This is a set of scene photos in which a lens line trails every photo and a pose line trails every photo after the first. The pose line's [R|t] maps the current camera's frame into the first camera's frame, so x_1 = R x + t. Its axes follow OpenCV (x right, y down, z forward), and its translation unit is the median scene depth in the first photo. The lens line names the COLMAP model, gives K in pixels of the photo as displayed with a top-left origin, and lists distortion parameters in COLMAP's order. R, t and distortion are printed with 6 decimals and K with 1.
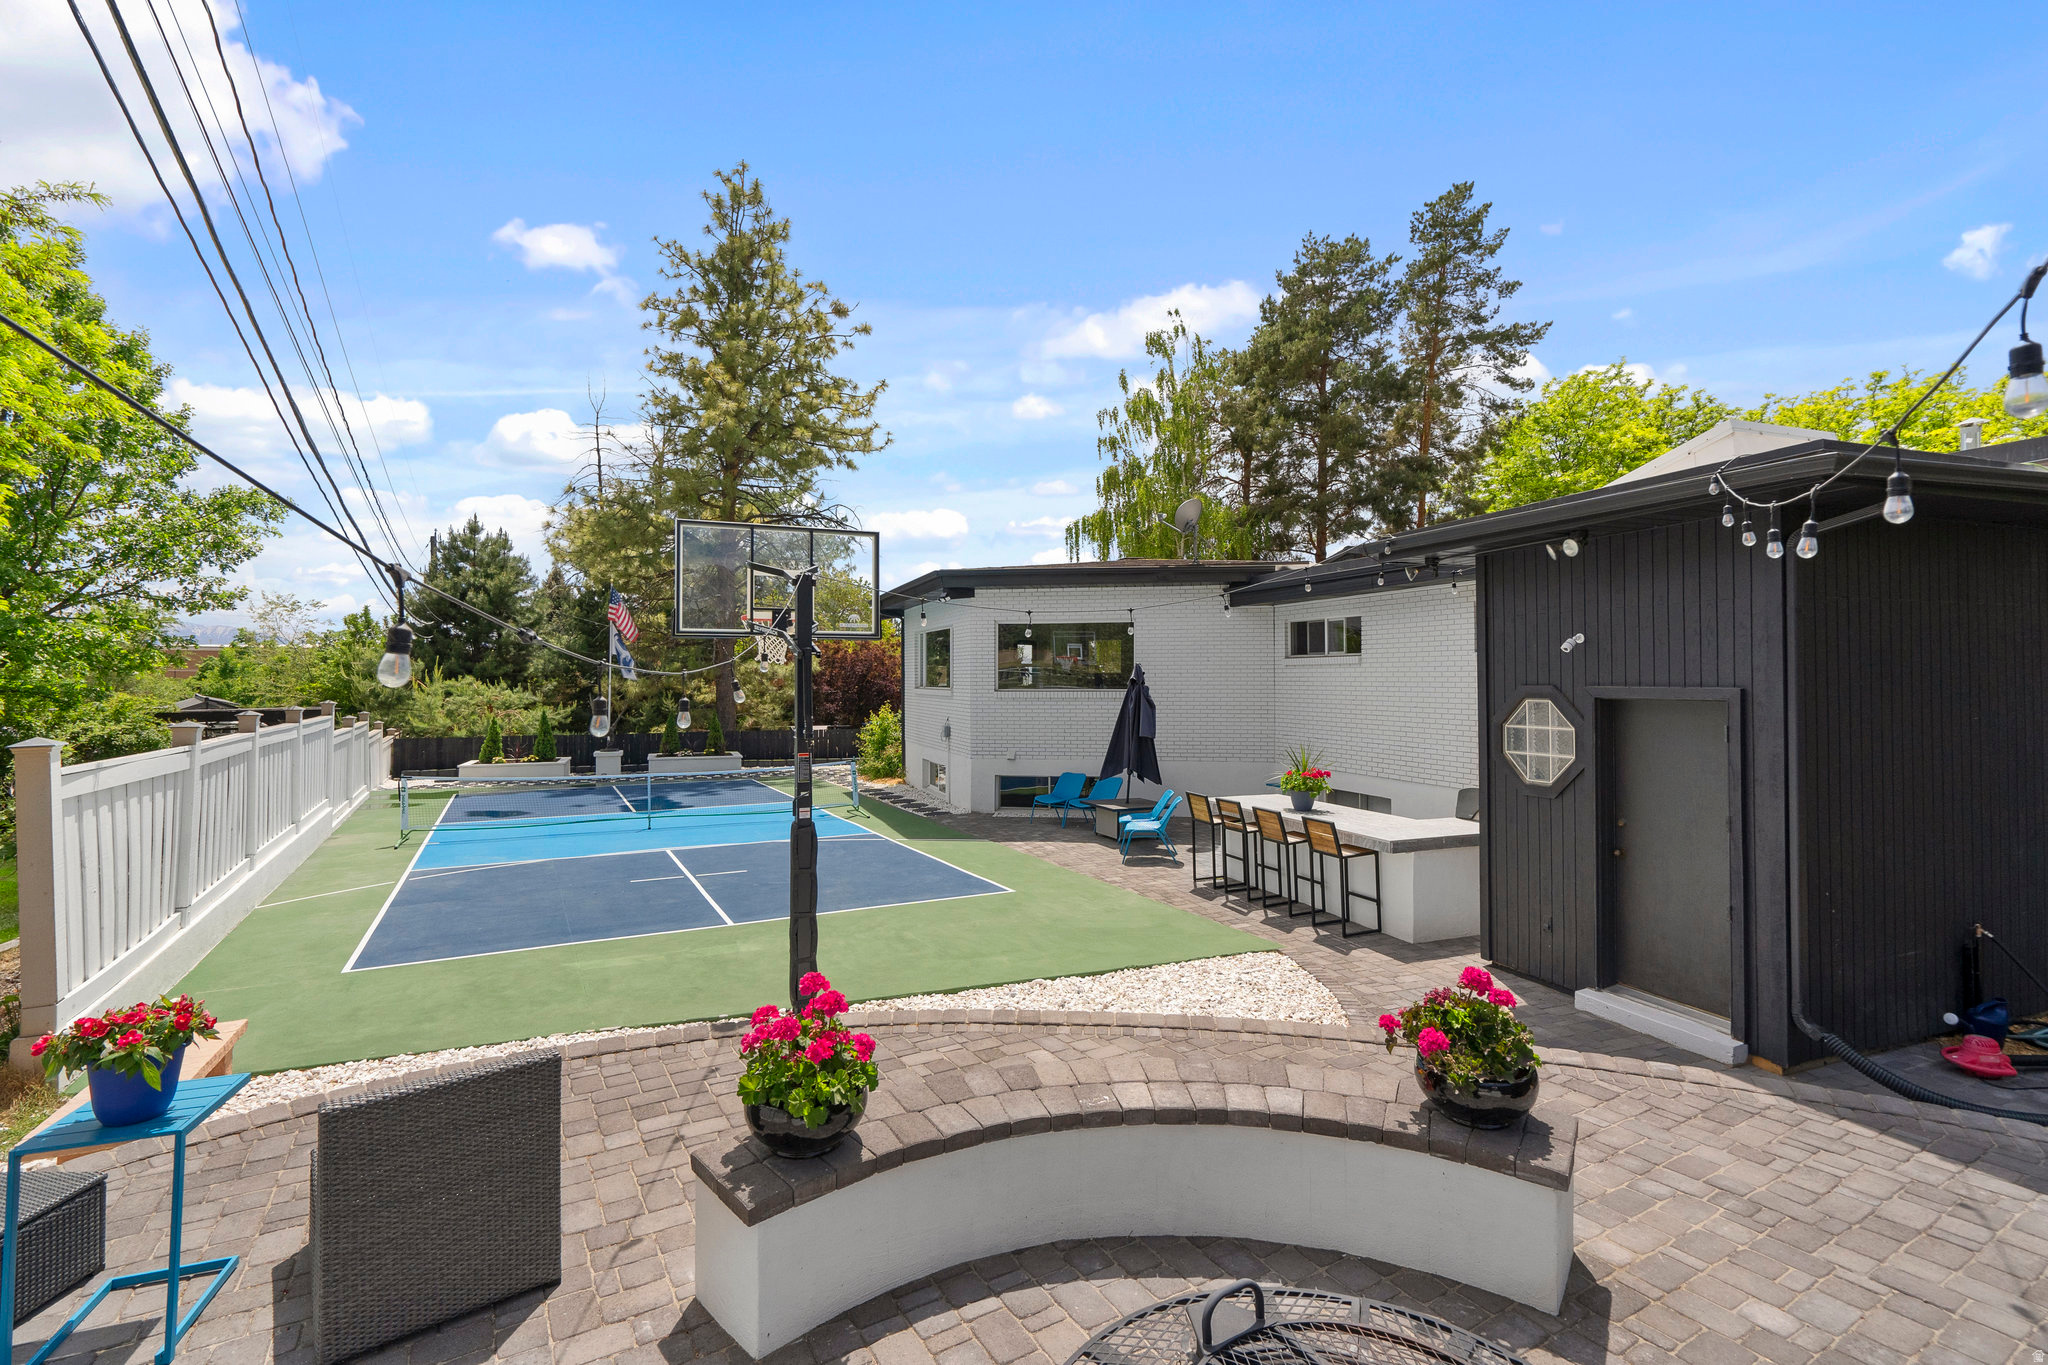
lens RADIAL K [[928.9, 0, 1024.8], [0, 928.9, 646.7], [0, 0, 1]] dist [-0.000136, 0.000144]
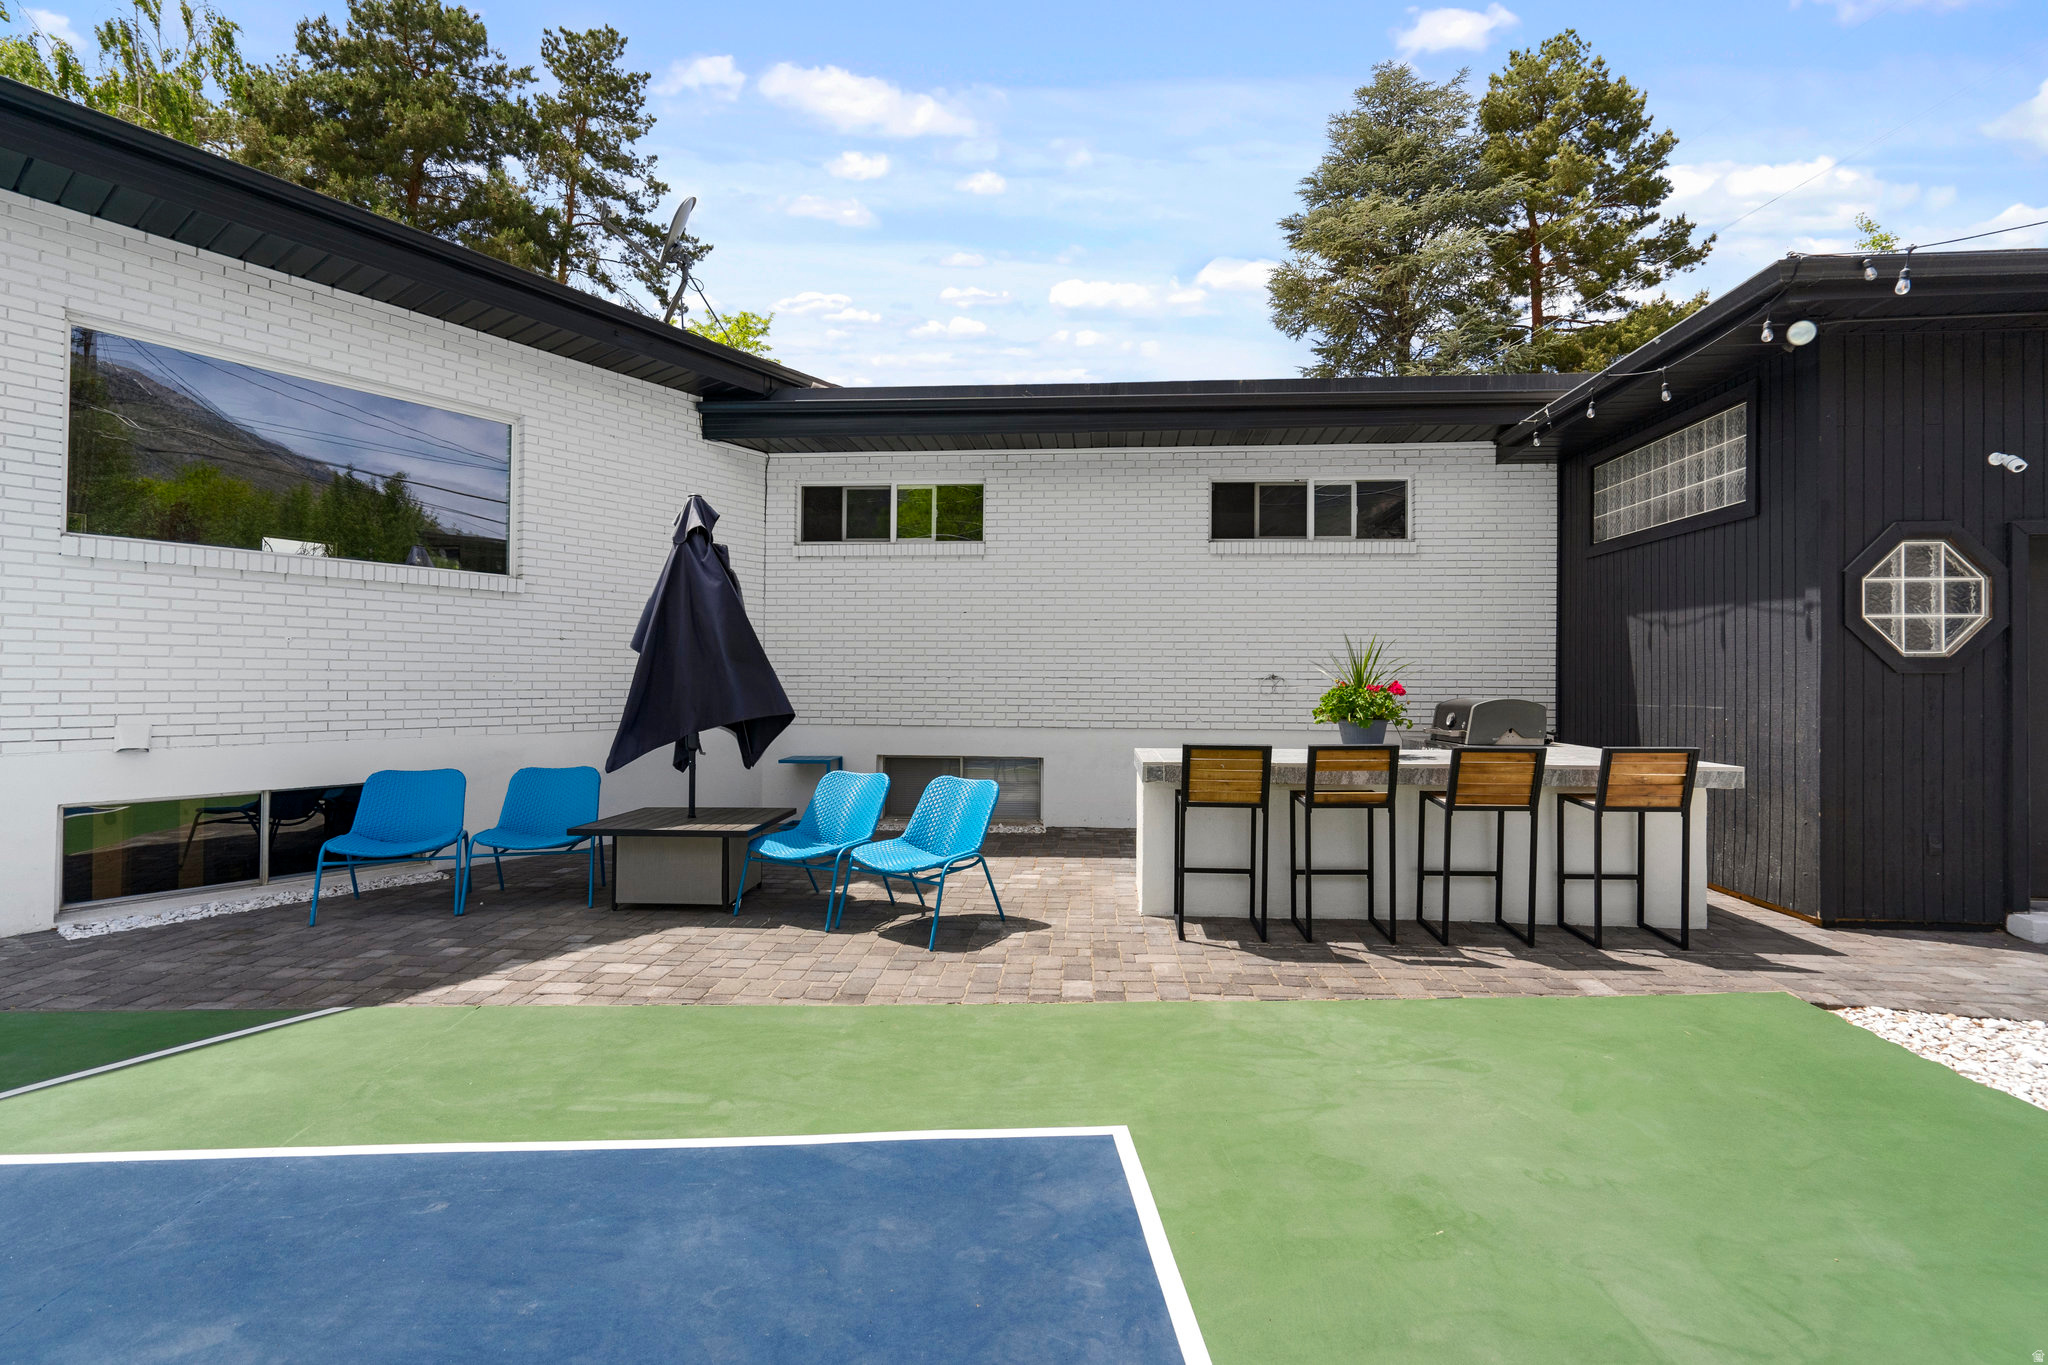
lens RADIAL K [[915.4, 0, 1027.0], [0, 915.4, 675.5], [0, 0, 1]] dist [-0.001403, 0.000429]
pose [[0.422181, 0.011865, 0.906434, -0.193974], [-0.038408, 0.999251, 0.004808, 0.093099], [-0.905697, -0.036844, 0.422321, 0.665817]]
